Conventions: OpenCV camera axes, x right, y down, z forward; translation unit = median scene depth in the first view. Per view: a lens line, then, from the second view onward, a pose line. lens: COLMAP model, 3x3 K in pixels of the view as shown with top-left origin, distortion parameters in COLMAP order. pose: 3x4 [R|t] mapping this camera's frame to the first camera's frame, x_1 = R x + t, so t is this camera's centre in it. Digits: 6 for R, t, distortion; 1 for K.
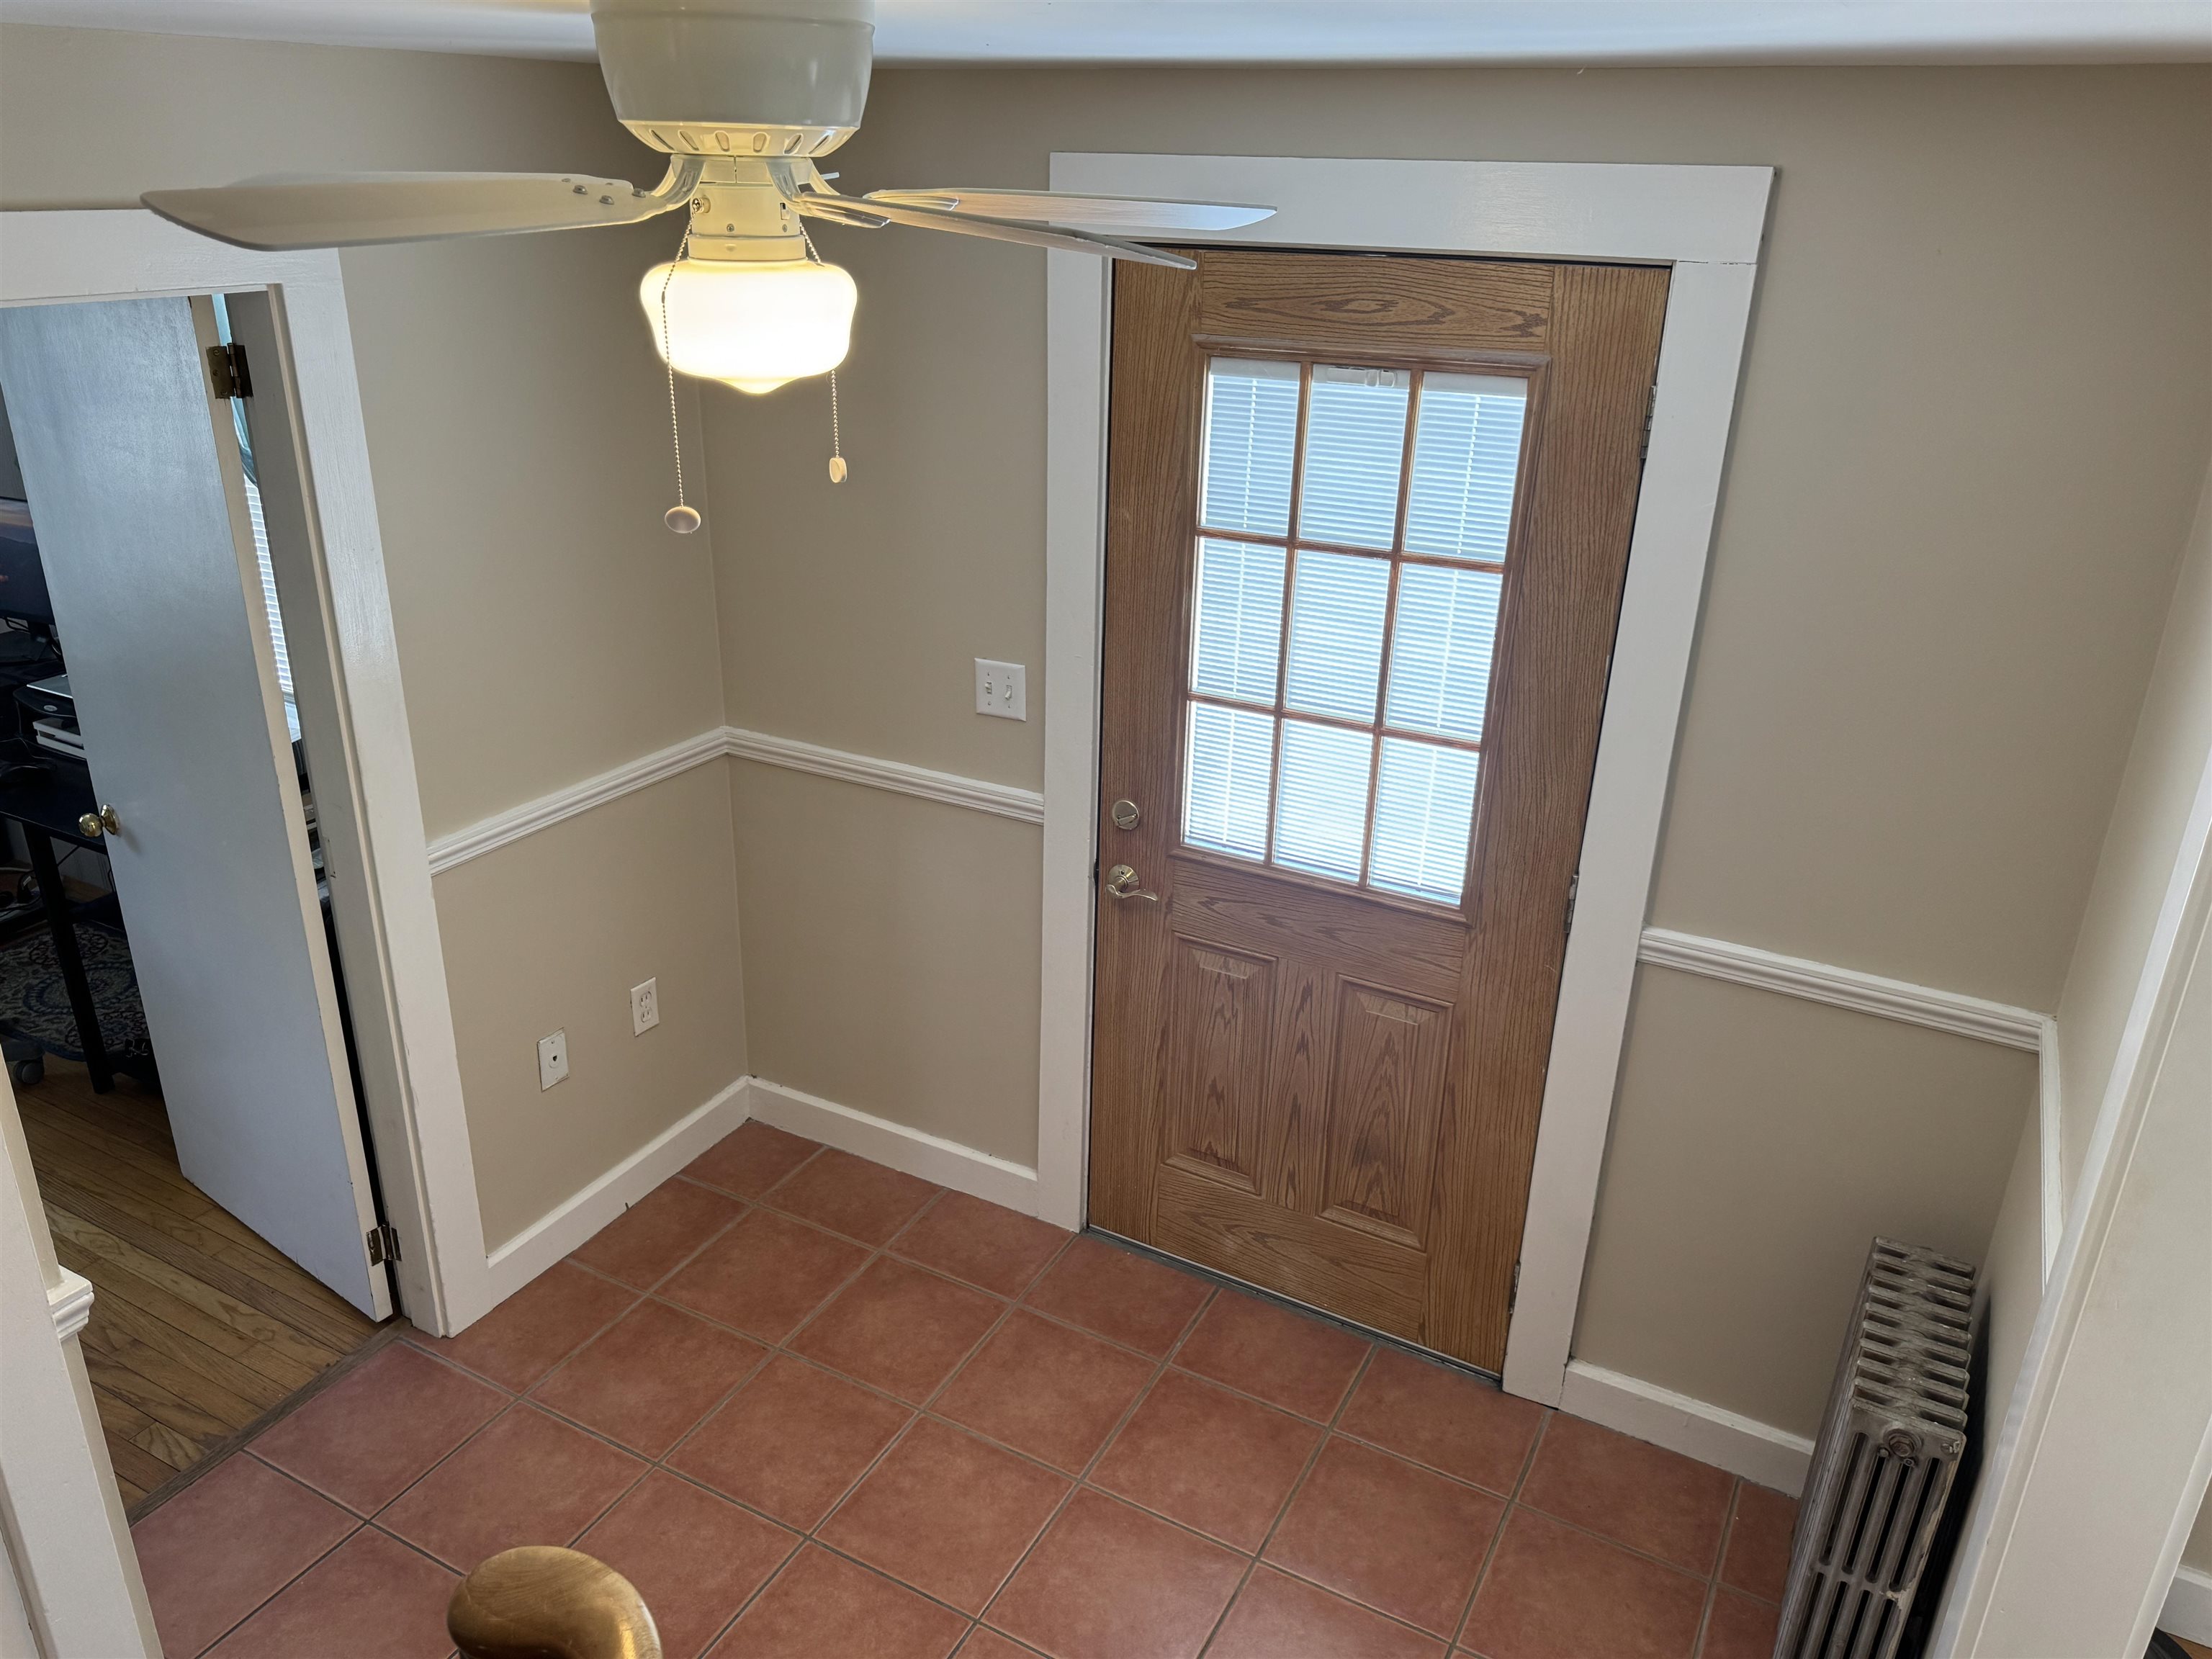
lens RADIAL K [[1593.1, 0, 1097.2], [0, 1593.1, 791.1], [0, 0, 1]] dist [0.125641, -0.230424]
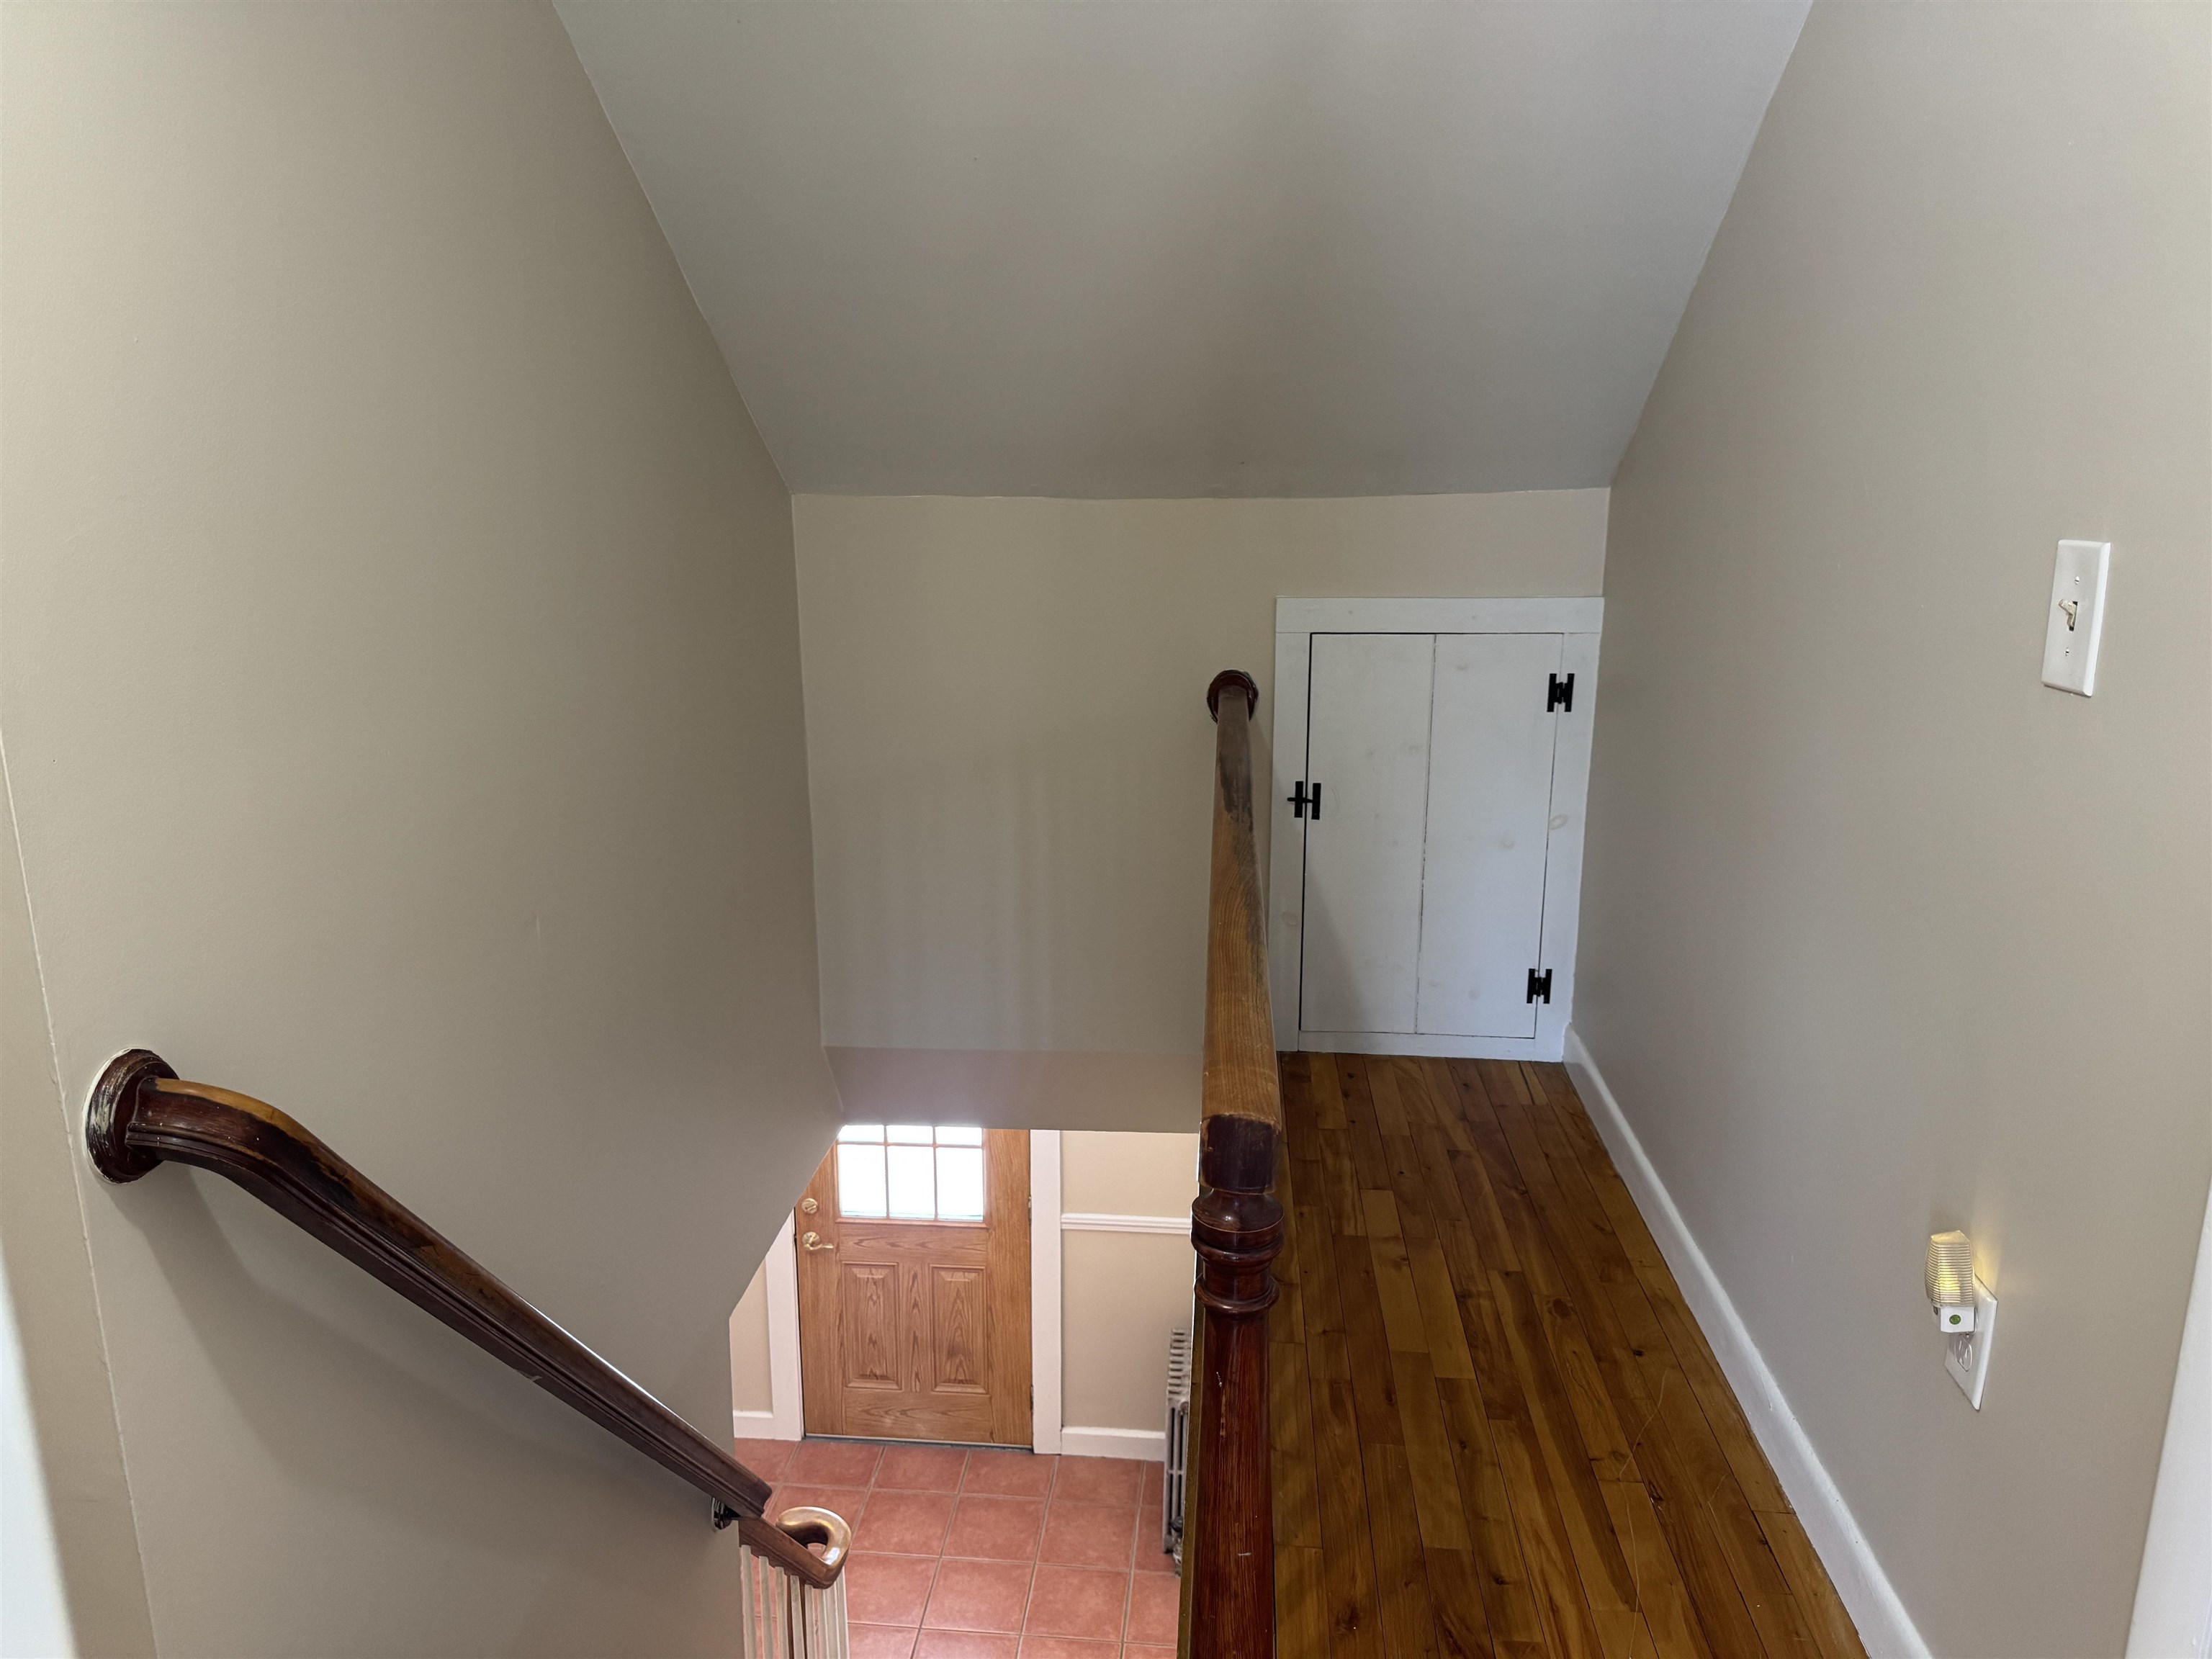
lens RADIAL K [[1541.3, 0, 1106.0], [0, 1541.3, 829.5], [0, 0, 1]] dist [0.105639, -0.156434]
pose [[0.918610, -0.117233, 0.377374, -0.319233], [0.166317, 0.980977, -0.100109, -0.190379], [-0.358460, 0.154725, 0.920634, -0.972022]]
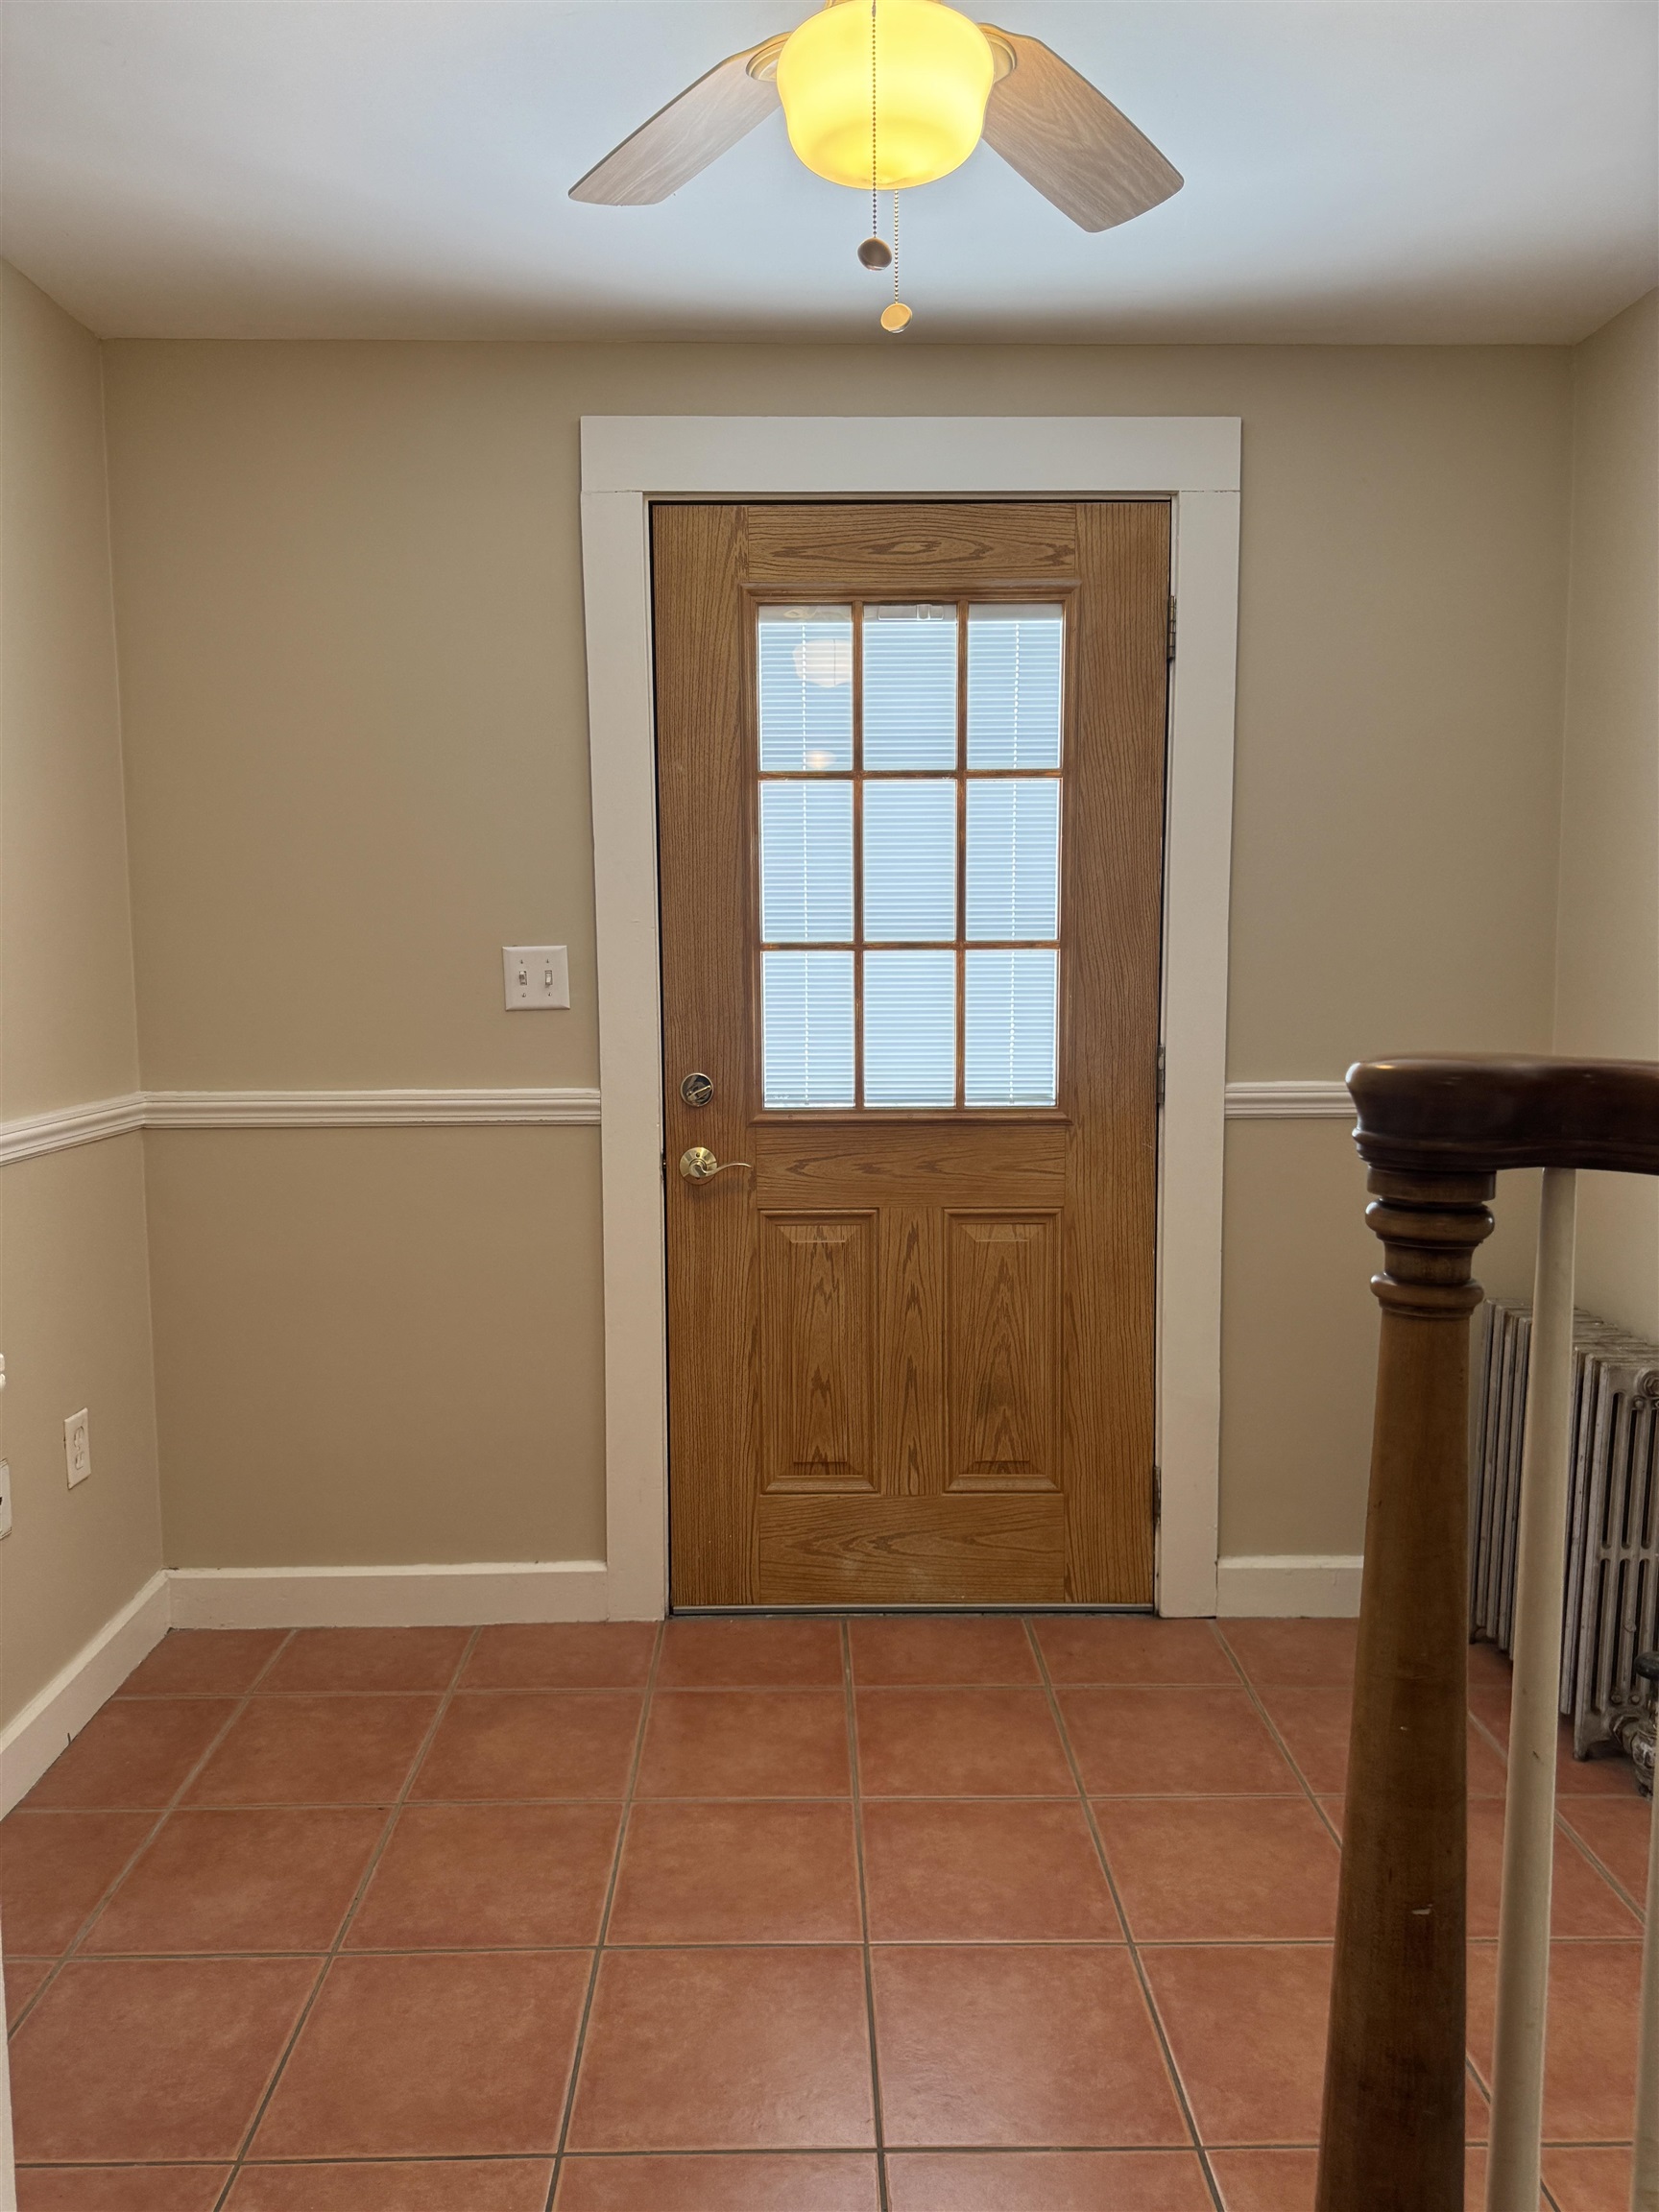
lens RADIAL K [[1543.5, 0, 836.6], [0, 1543.5, 1075.1], [0, 0, 1]] dist [0.119544, -0.147085]
pose [[0.868822, -0.069138, 0.490273, -0.364645], [0.203217, 0.952749, -0.225768, 0.234192], [-0.451498, 0.295784, 0.841820, 0.195671]]
